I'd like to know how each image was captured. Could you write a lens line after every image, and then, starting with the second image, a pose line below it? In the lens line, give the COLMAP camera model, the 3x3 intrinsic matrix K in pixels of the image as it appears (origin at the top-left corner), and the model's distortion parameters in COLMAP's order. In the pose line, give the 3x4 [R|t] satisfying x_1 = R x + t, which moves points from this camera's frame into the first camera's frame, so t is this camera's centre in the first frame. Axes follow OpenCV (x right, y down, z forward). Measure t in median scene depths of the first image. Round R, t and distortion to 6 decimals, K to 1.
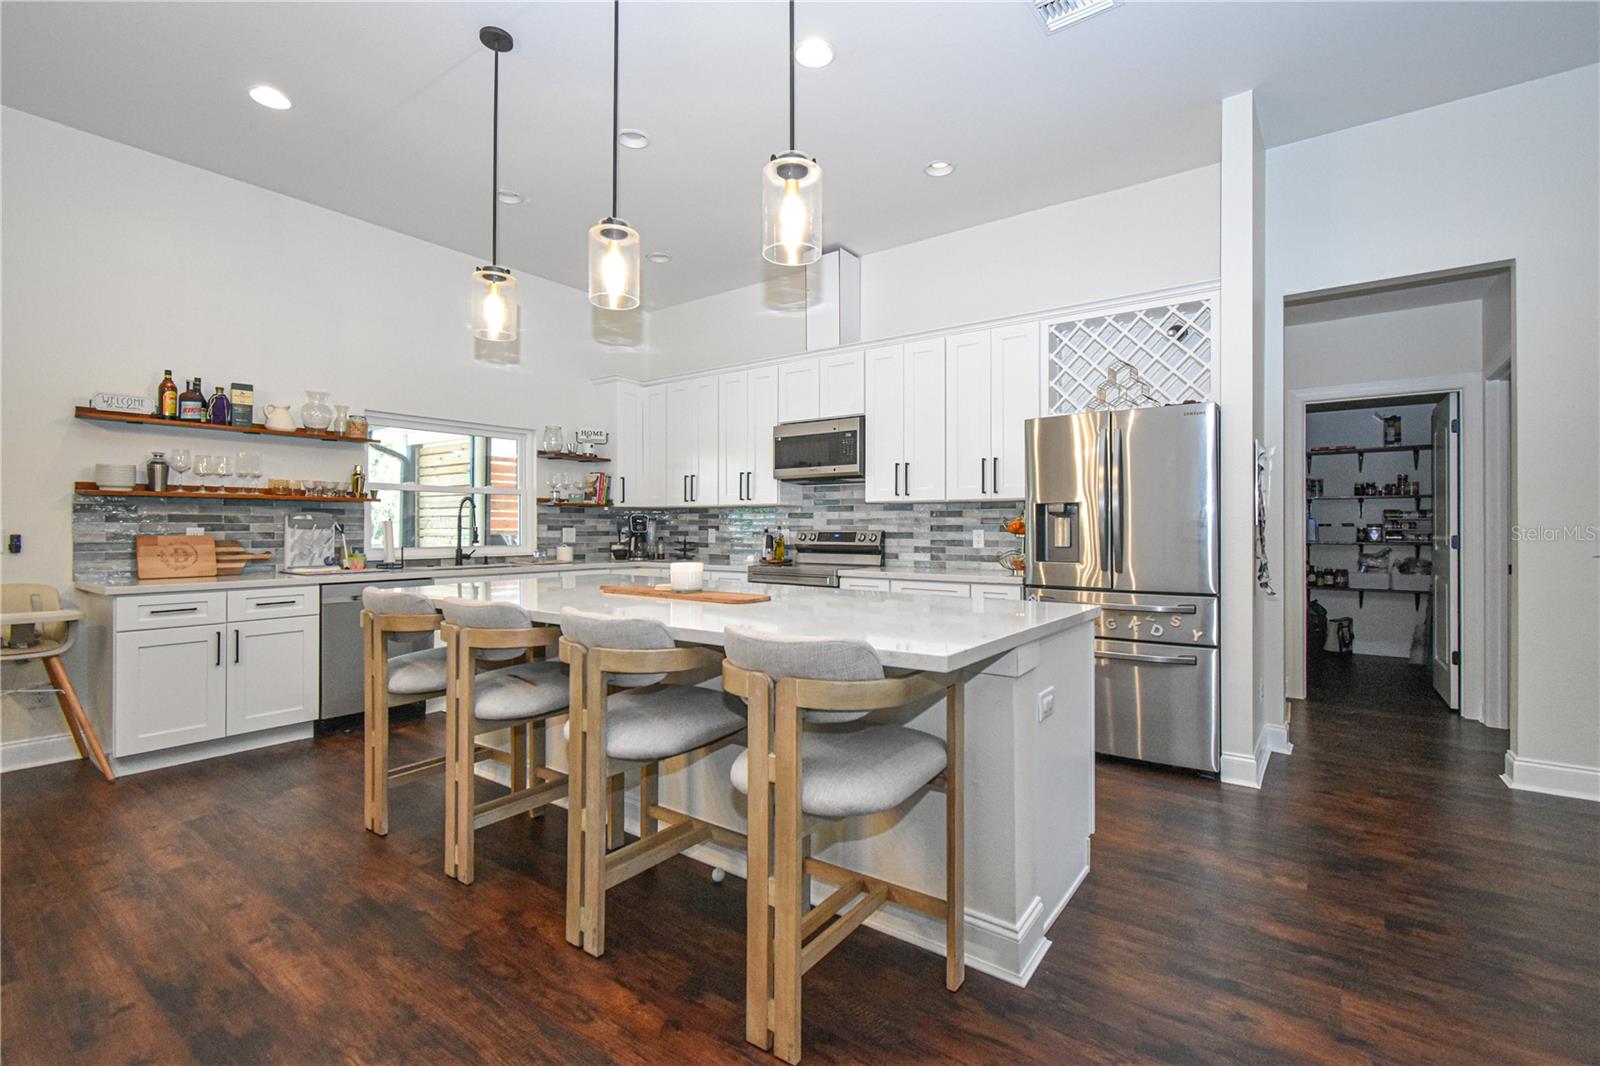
lens RADIAL K [[714.3, 0, 814.7], [0, 714.3, 521.9], [0, 0, 1]] dist [0.000324, -0.000006]
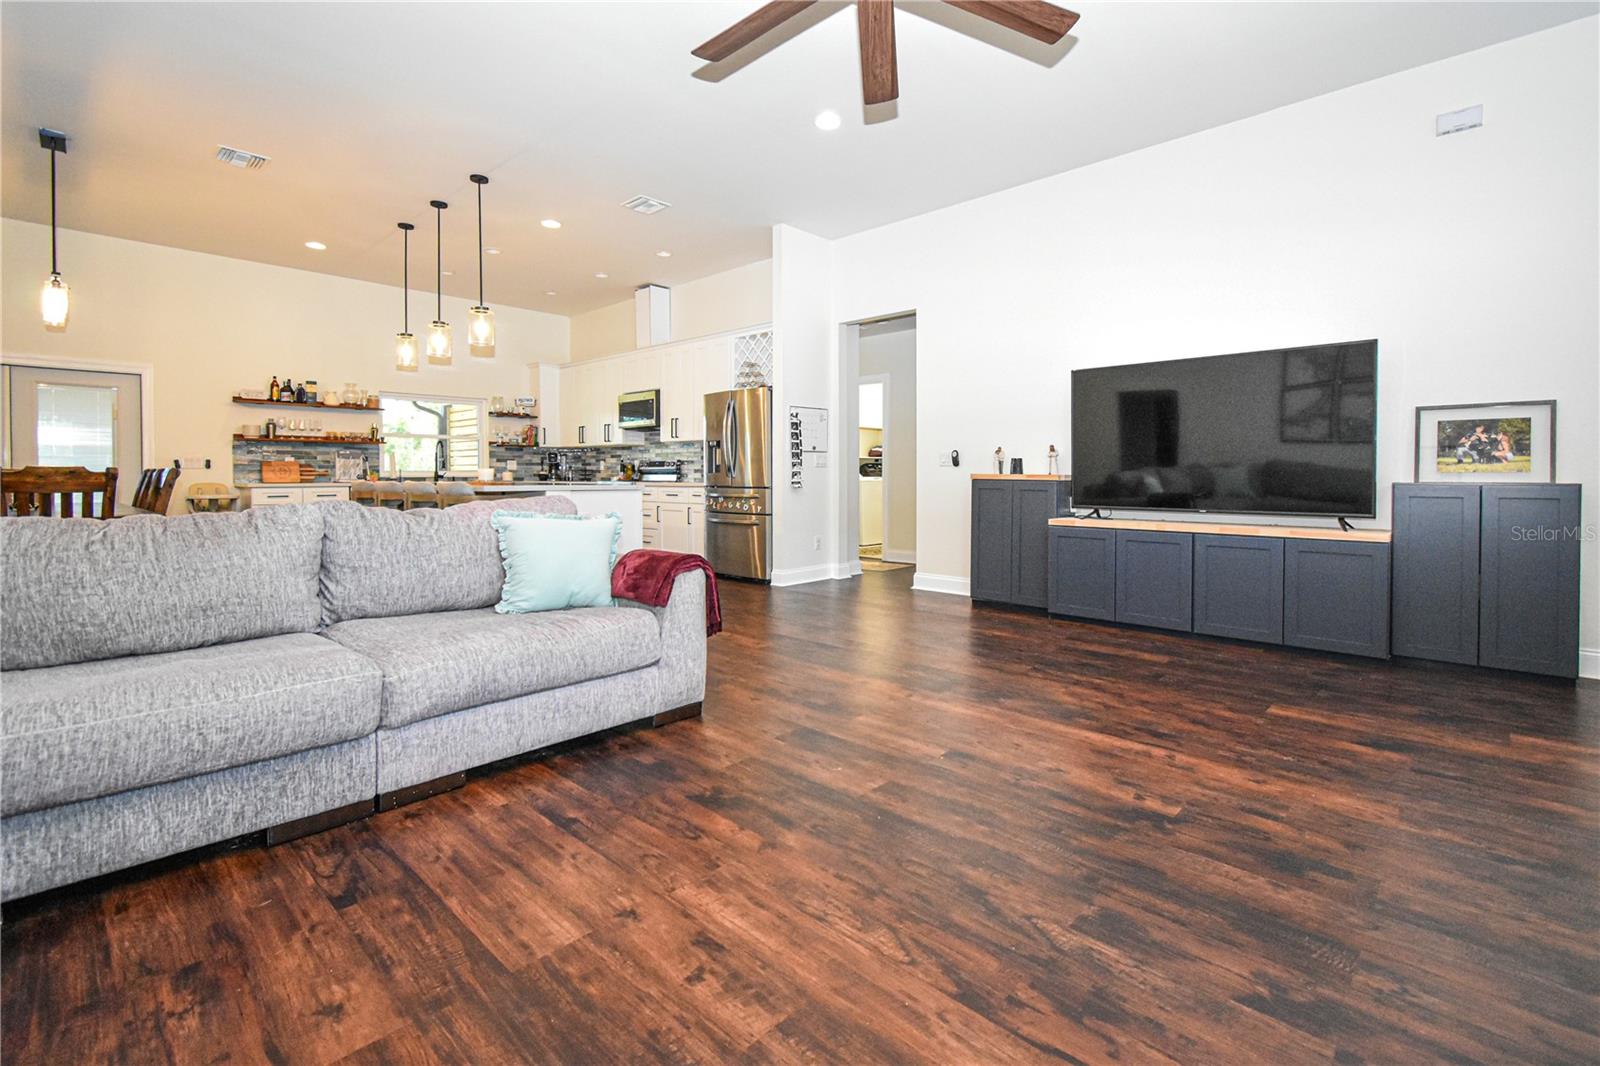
lens RADIAL K [[727.6, 0, 810.3], [0, 727.6, 481.3], [0, 0, 1]] dist [0.002541, 0.000292]
pose [[0.992385, -0.000789, -0.123175, 0.649968], [0.002946, 0.999846, 0.017328, 0.036559], [0.123142, -0.017559, 0.992234, -0.657179]]
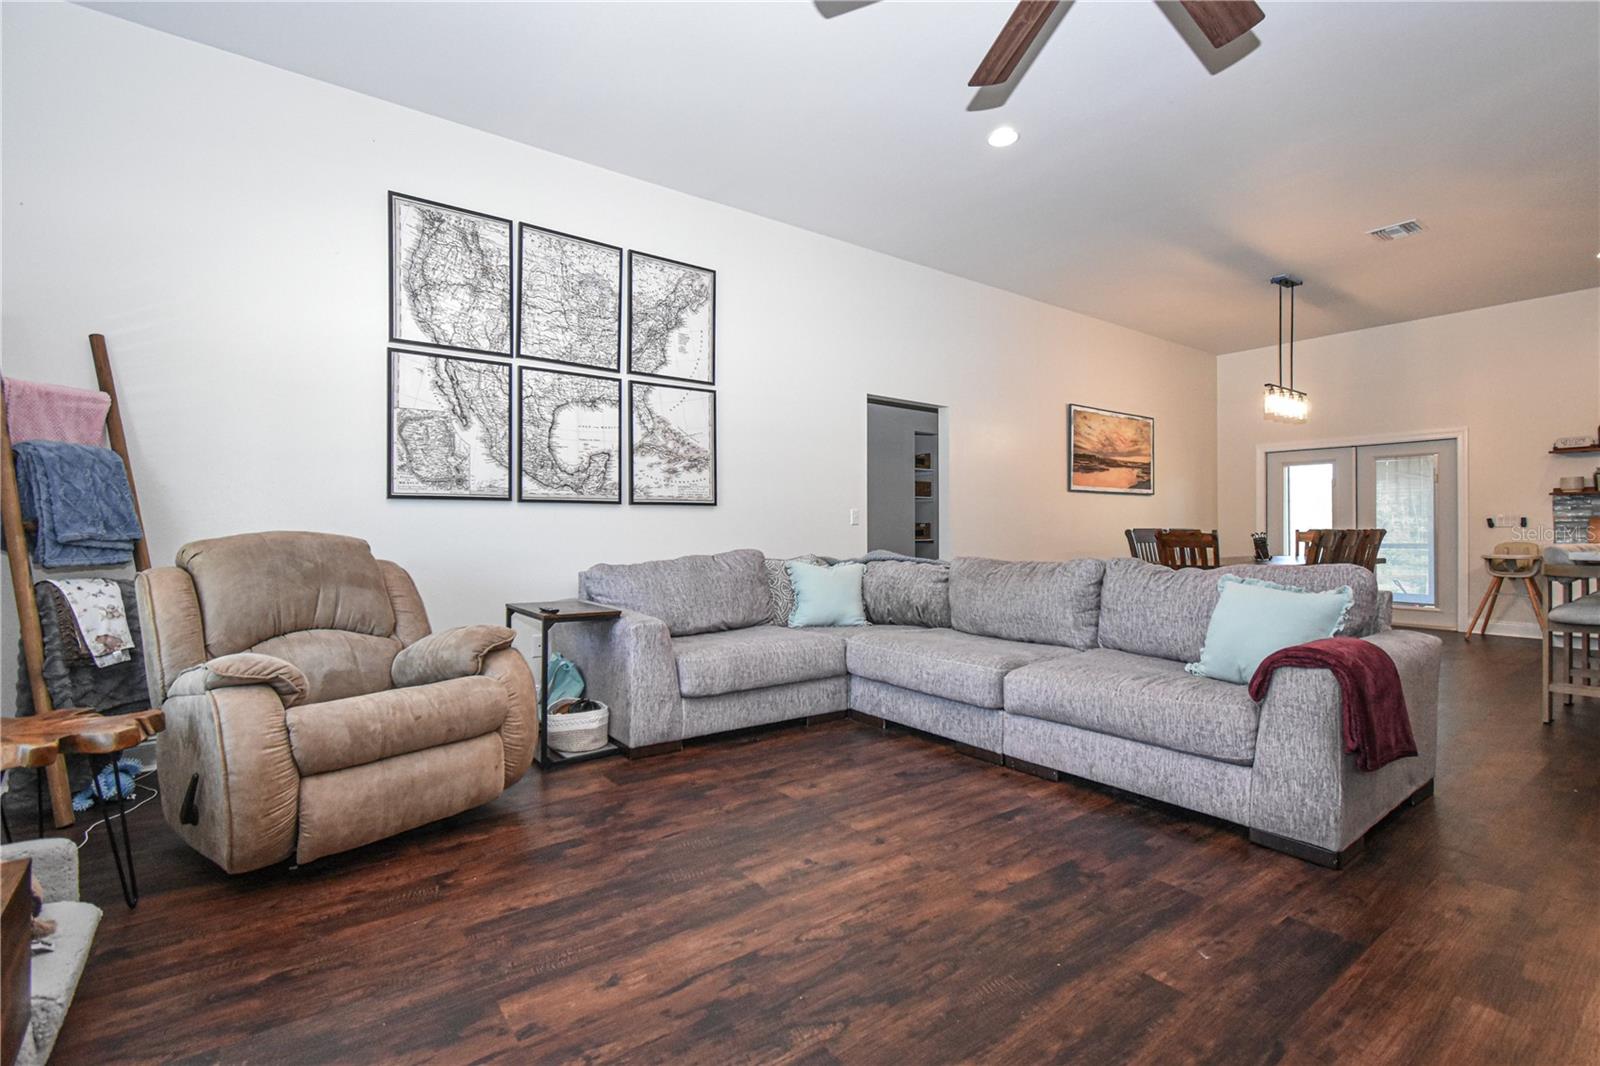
lens RADIAL K [[732.1, 0, 801.1], [0, 732.1, 528.5], [0, 0, 1]] dist [0.000764, -0.000414]
pose [[-0.296614, -0.004227, -0.954988, 1.029421], [0.009659, 0.999926, -0.007426, 0.032926], [0.954949, -0.011427, -0.296551, -0.222141]]
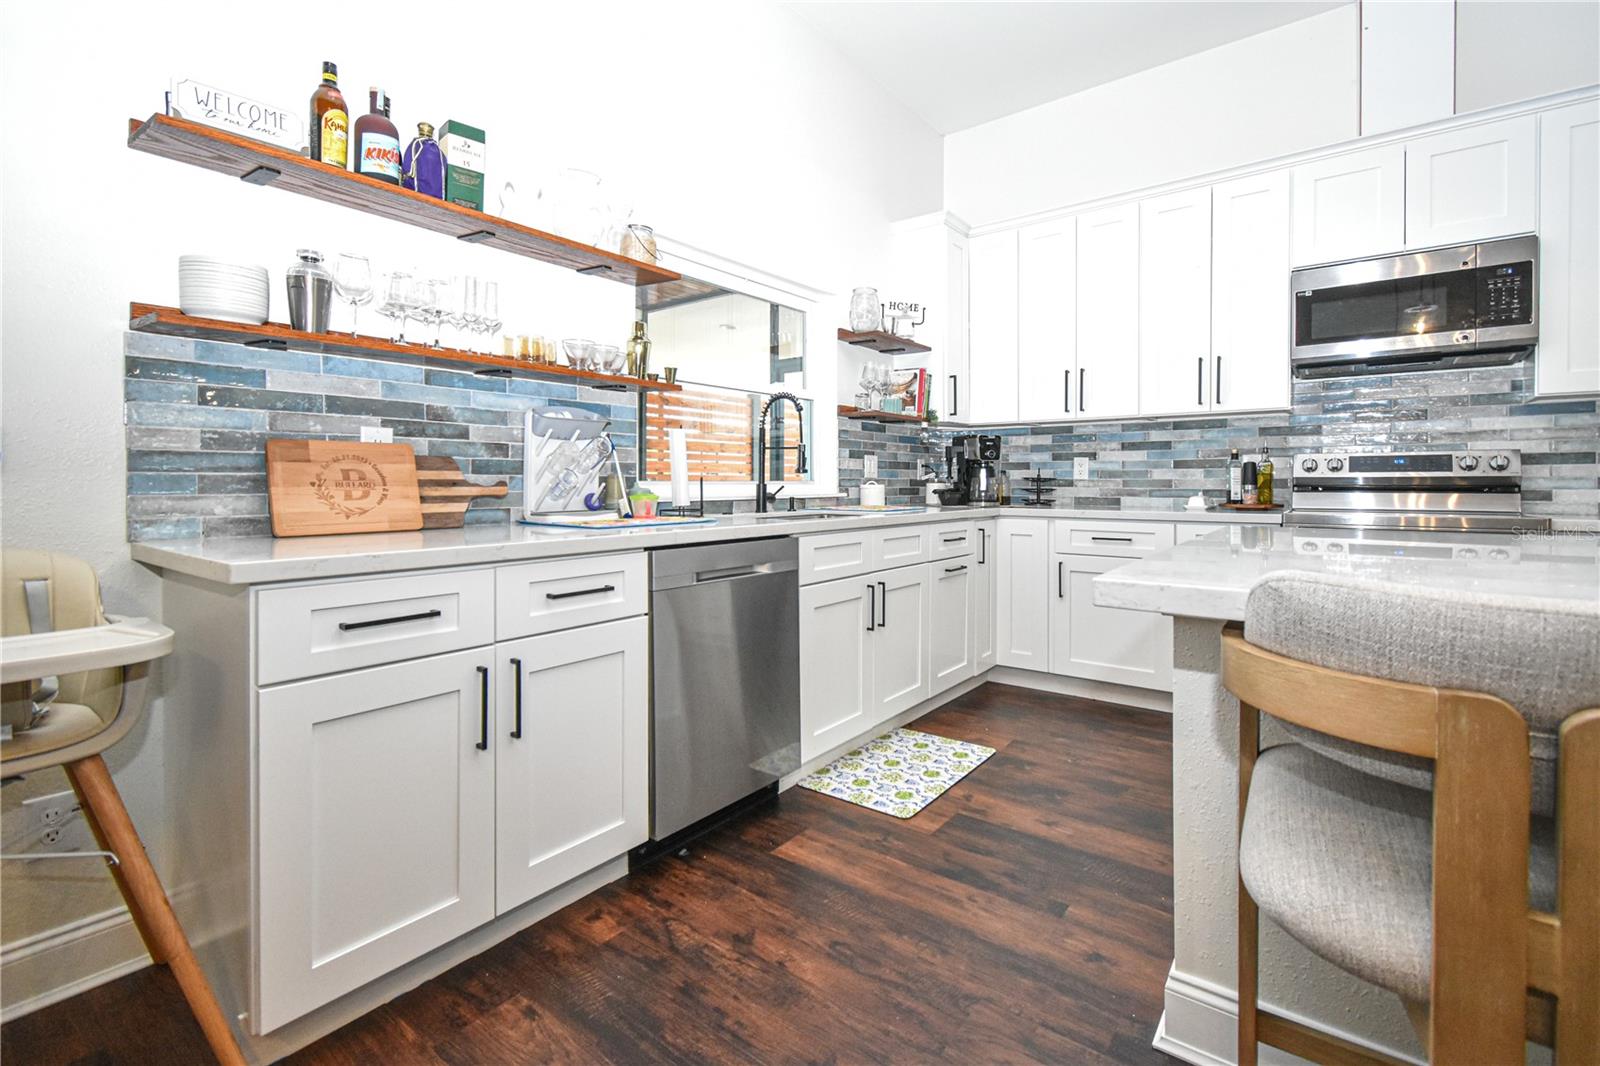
lens RADIAL K [[720.7, 0, 812.8], [0, 720.7, 485.8], [0, 0, 1]] dist [0.002265, 0.000366]
pose [[0.999724, -0.001057, -0.023485, -0.488226], [0.001354, 0.999920, 0.012615, 0.035088], [0.023470, -0.012643, 0.999645, 0.456934]]
